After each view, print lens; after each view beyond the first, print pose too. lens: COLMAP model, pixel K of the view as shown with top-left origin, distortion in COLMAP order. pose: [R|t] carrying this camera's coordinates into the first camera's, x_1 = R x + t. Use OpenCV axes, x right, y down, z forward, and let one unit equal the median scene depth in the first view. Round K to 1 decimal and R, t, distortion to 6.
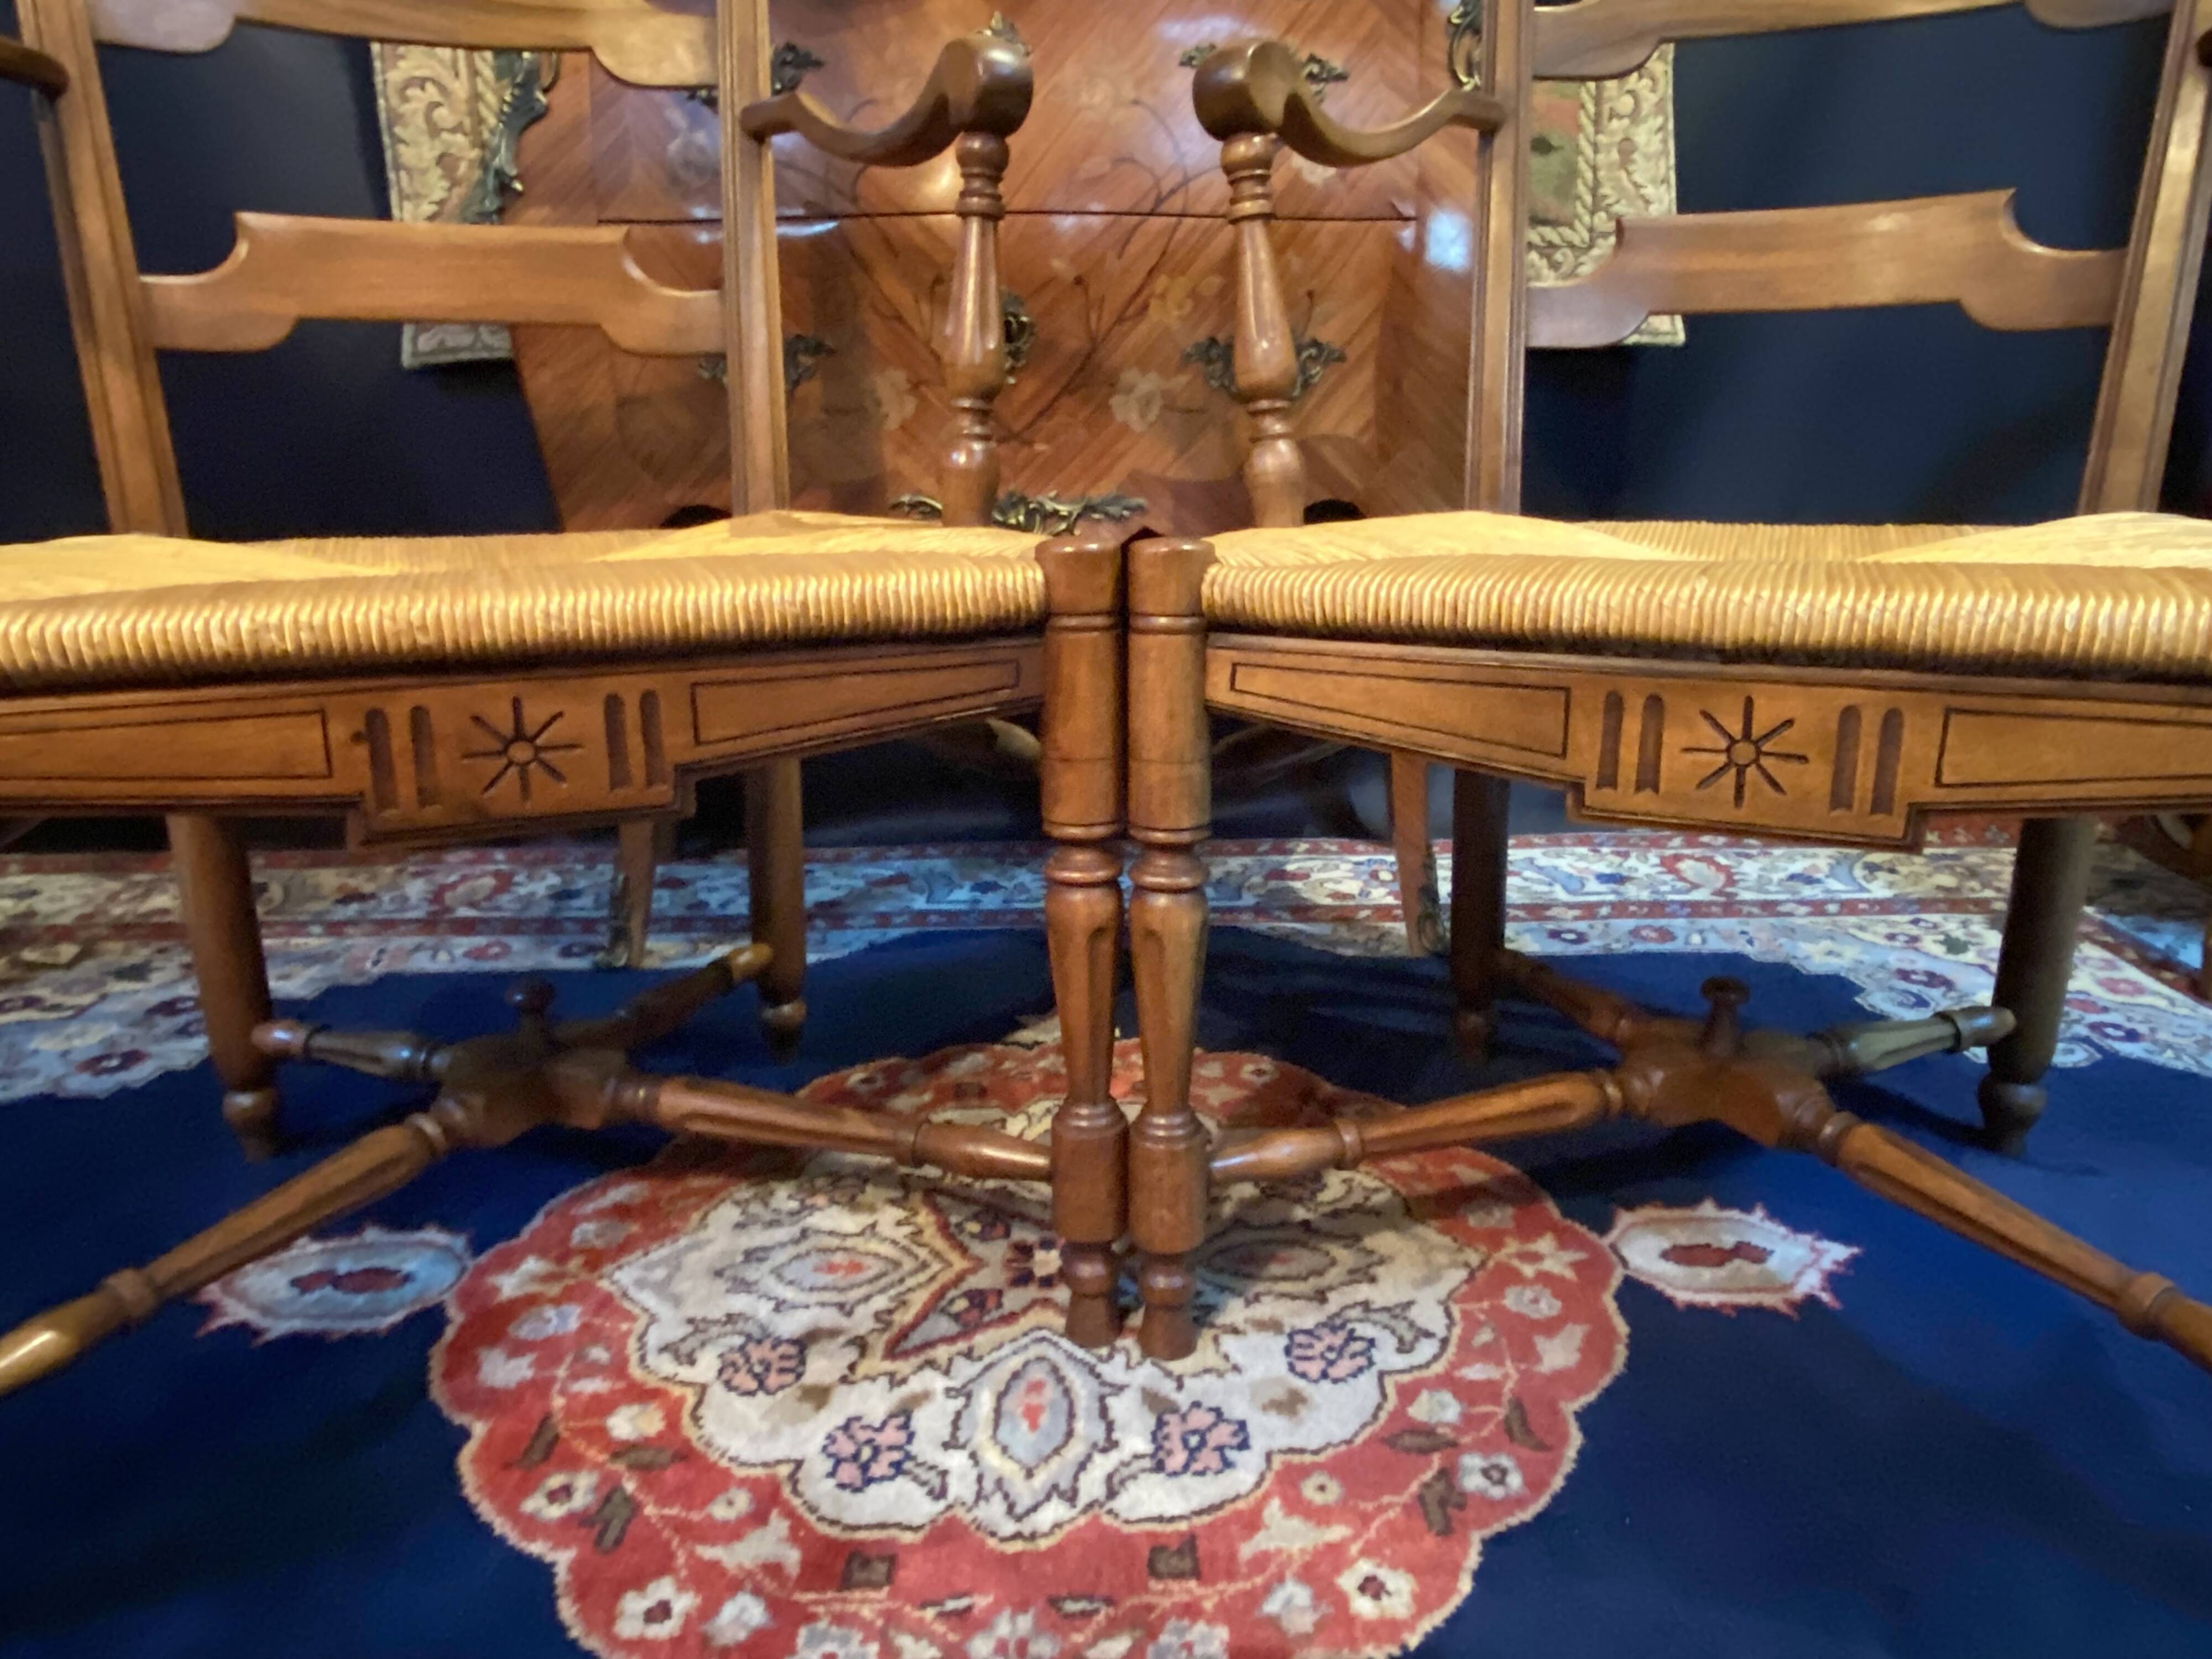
lens RADIAL K [[1483.4, 0, 1117.7], [0, 1483.4, 806.0], [0, 0, 1]] dist [0.067144, -0.083637]
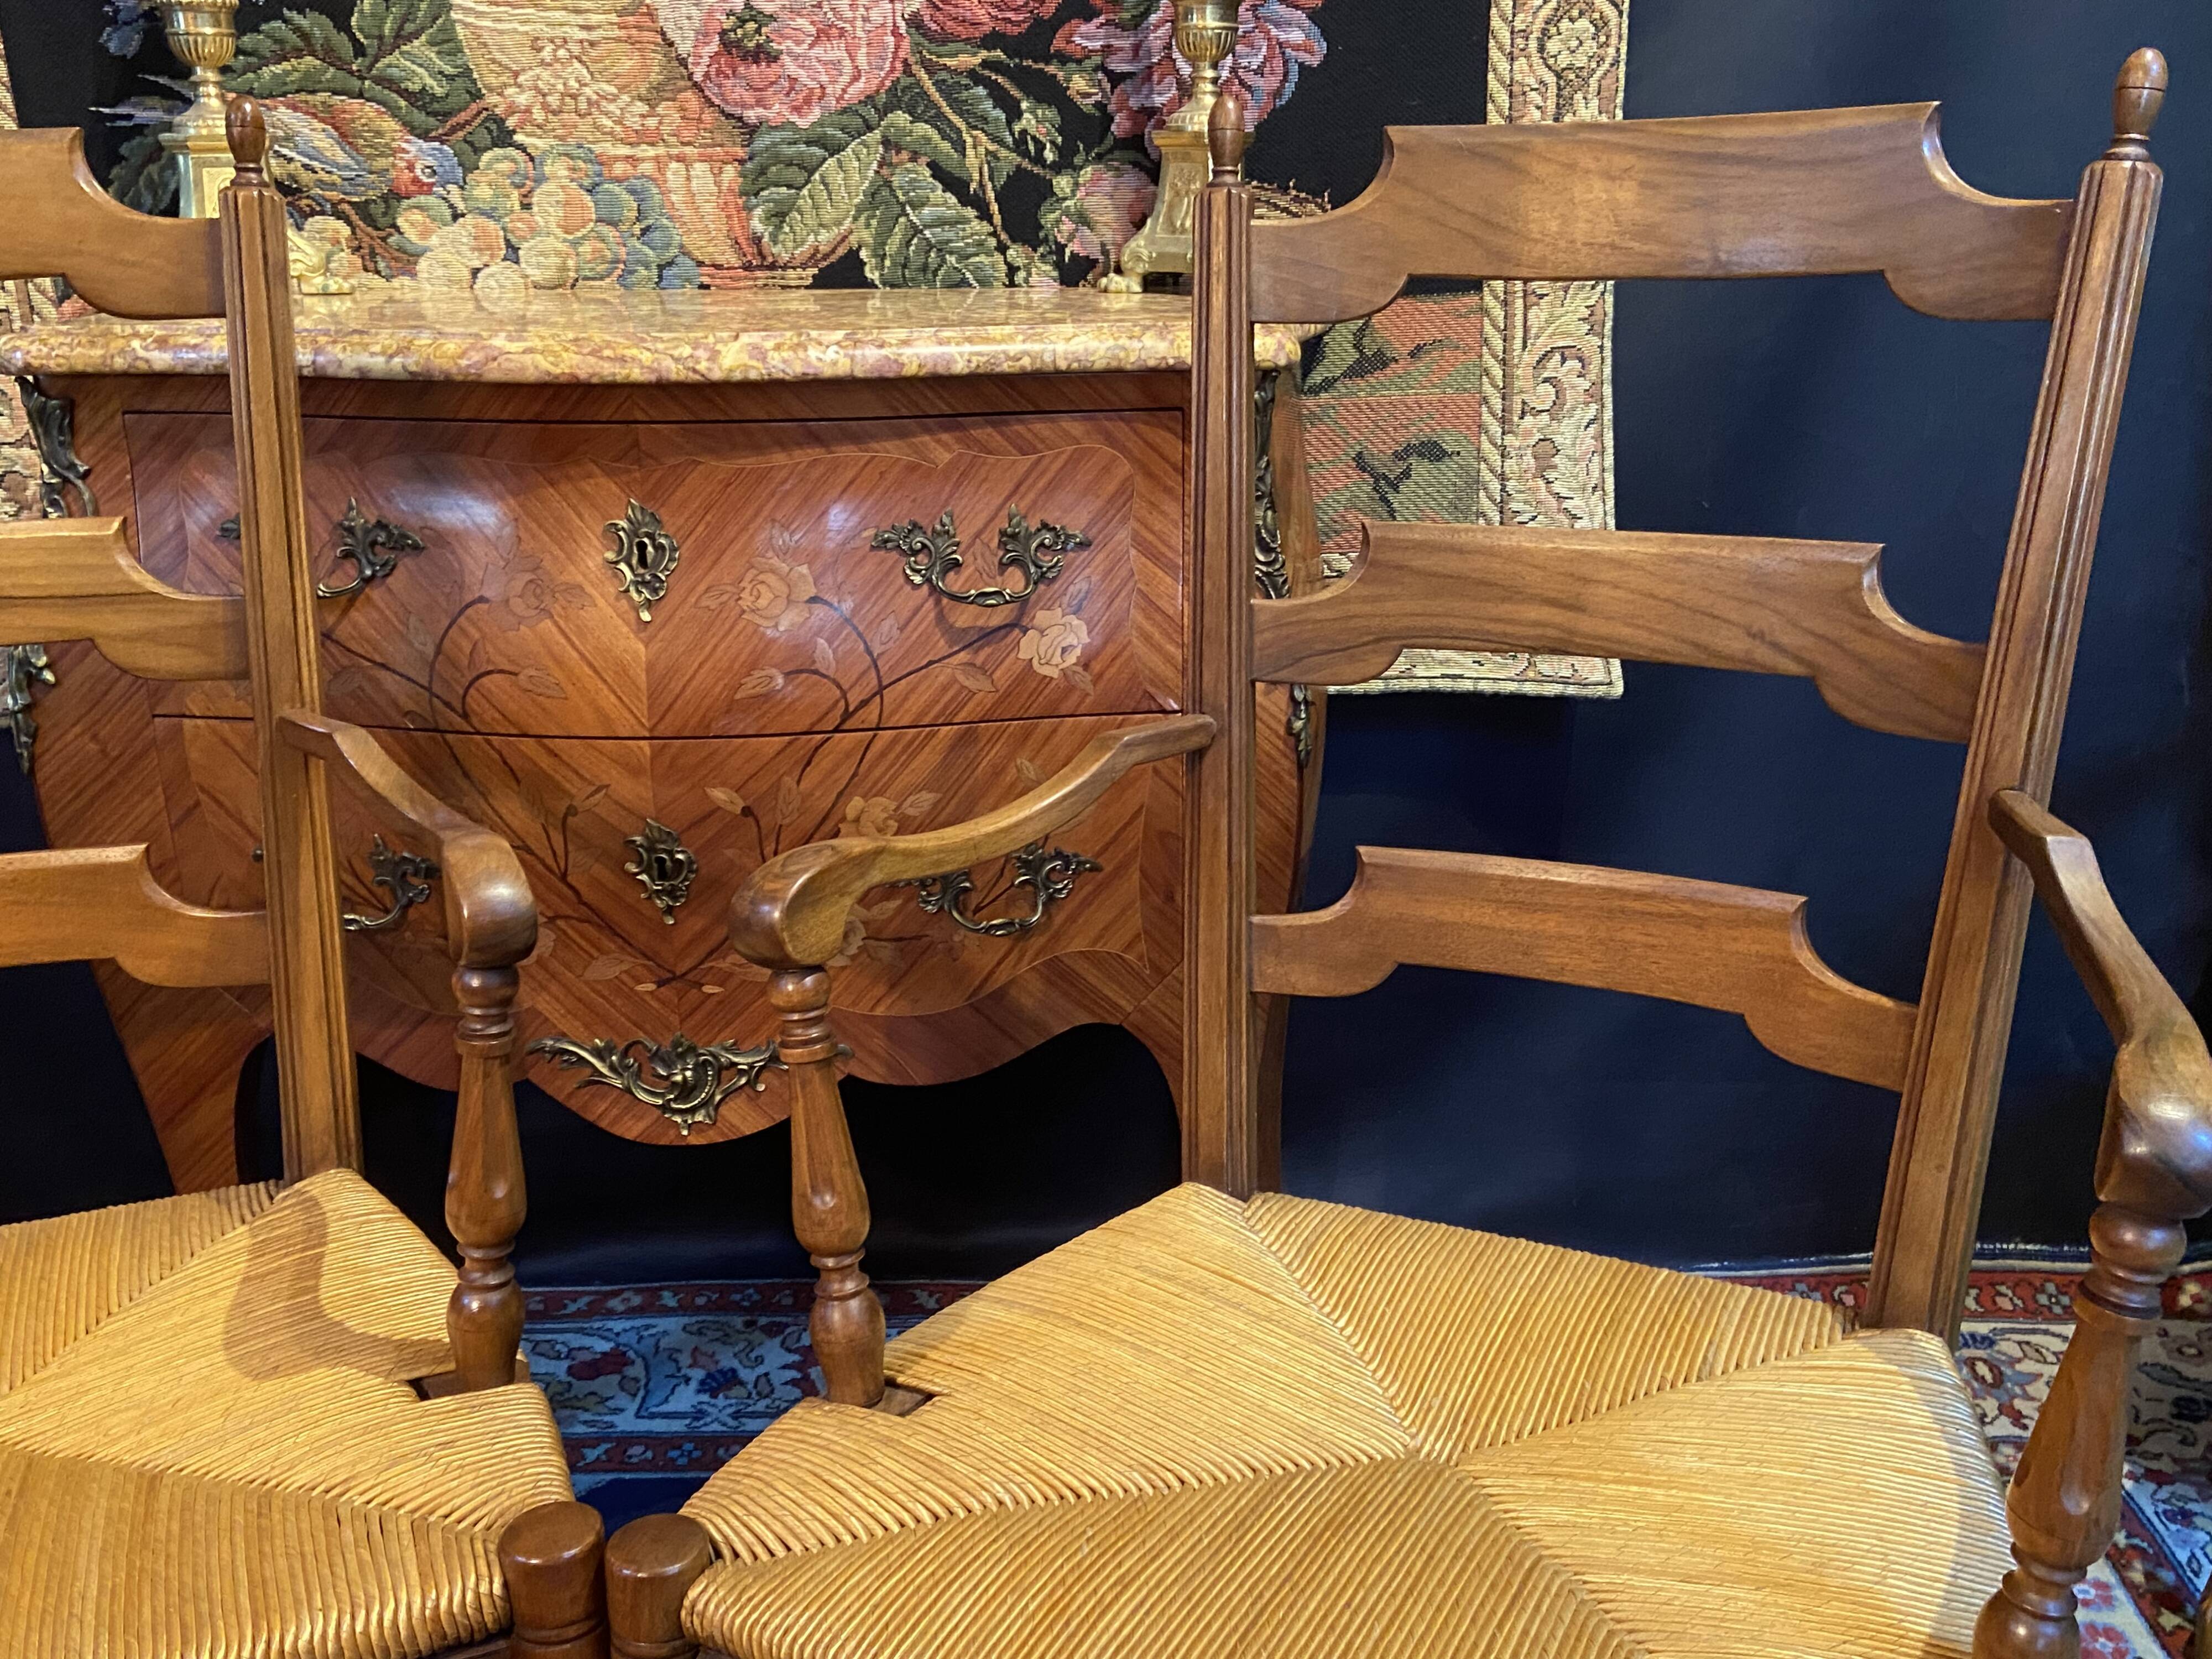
lens RADIAL K [[2086.8, 0, 1114.6], [0, 2086.8, 834.8], [0, 0, 1]] dist [0.065759, 0.000000]
pose [[0.999536, 0.007793, -0.029448, 0.279864], [-0.006263, 0.998644, 0.051677, -0.545810], [0.029811, -0.051468, 0.998230, -0.156291]]
